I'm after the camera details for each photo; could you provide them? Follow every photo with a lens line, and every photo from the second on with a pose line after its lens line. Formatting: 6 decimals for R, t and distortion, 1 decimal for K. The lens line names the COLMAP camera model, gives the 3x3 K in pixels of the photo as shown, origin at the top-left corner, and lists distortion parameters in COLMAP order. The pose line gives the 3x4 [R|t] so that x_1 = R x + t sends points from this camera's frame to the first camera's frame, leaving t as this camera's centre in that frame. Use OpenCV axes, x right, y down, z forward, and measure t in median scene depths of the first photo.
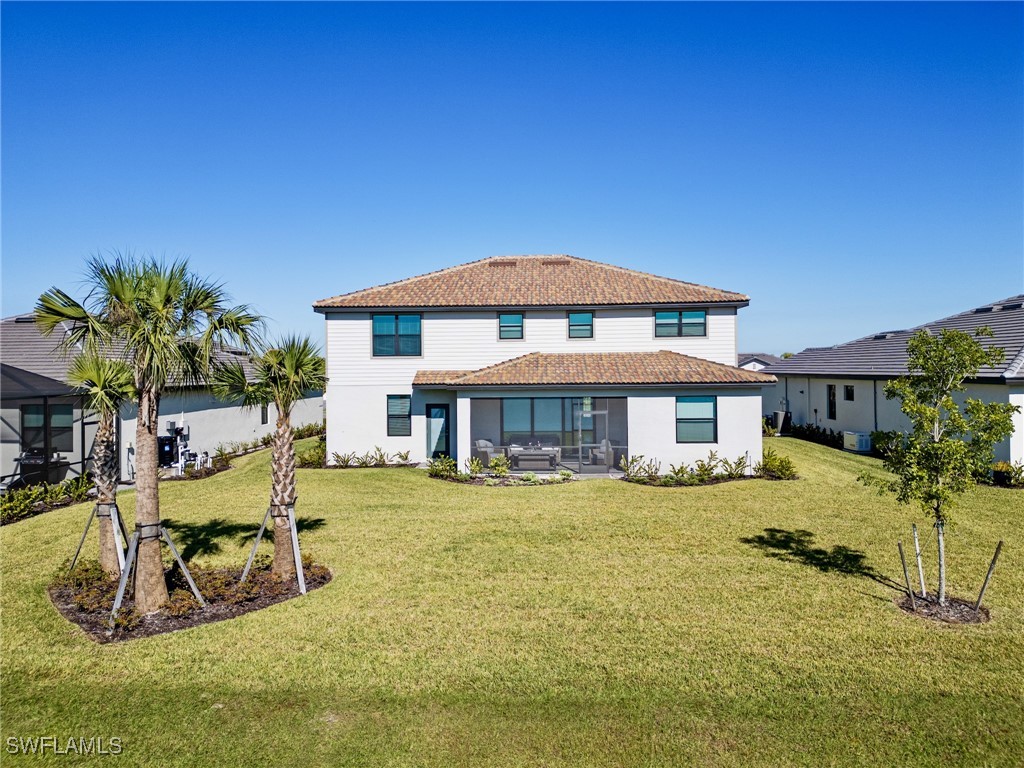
lens RADIAL K [[719.7, 0, 512.2], [0, 719.7, 374.1], [0, 0, 1]] dist [0.069813, -0.069930]
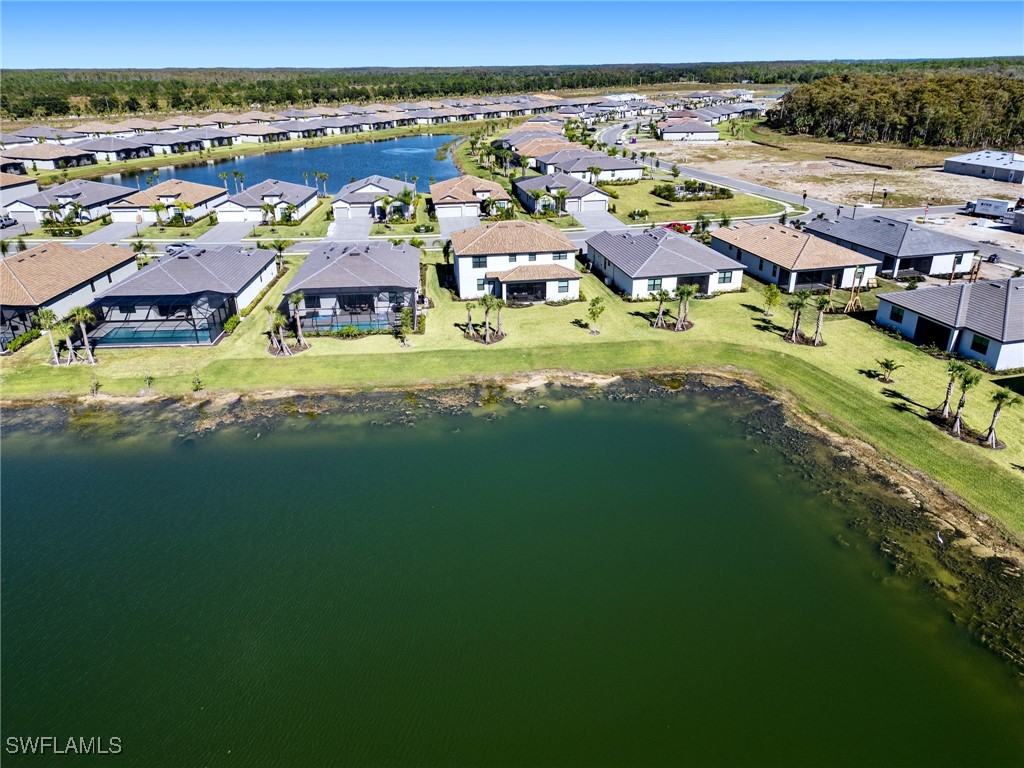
lens RADIAL K [[719.7, 0, 512.2], [0, 719.7, 374.1], [0, 0, 1]] dist [0.069813, -0.069930]
pose [[0.983484, -0.070222, 0.166818, -0.630147], [0.000917, 0.923591, 0.383378, -0.894590], [-0.180993, -0.376893, 0.908401, -2.402772]]
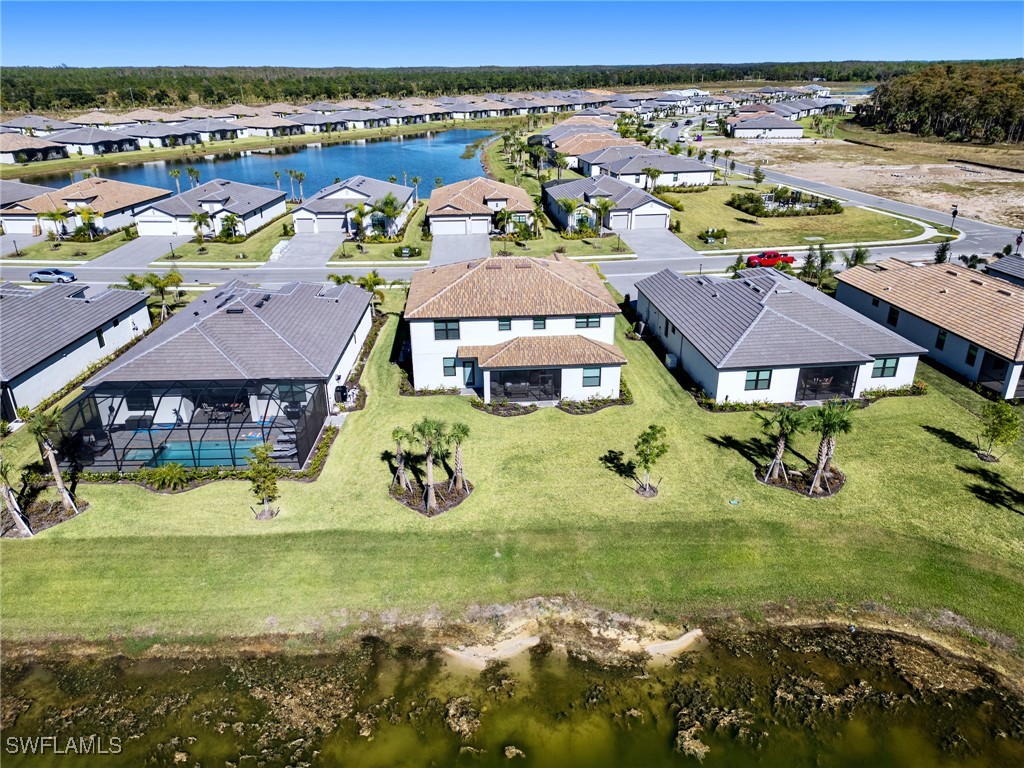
lens RADIAL K [[719.7, 0, 512.2], [0, 719.7, 374.1], [0, 0, 1]] dist [0.069813, -0.069930]
pose [[0.994023, -0.038676, 0.102094, -0.192293], [-0.003343, 0.923926, 0.382557, -0.710529], [-0.109123, -0.380612, 0.918274, -0.899115]]
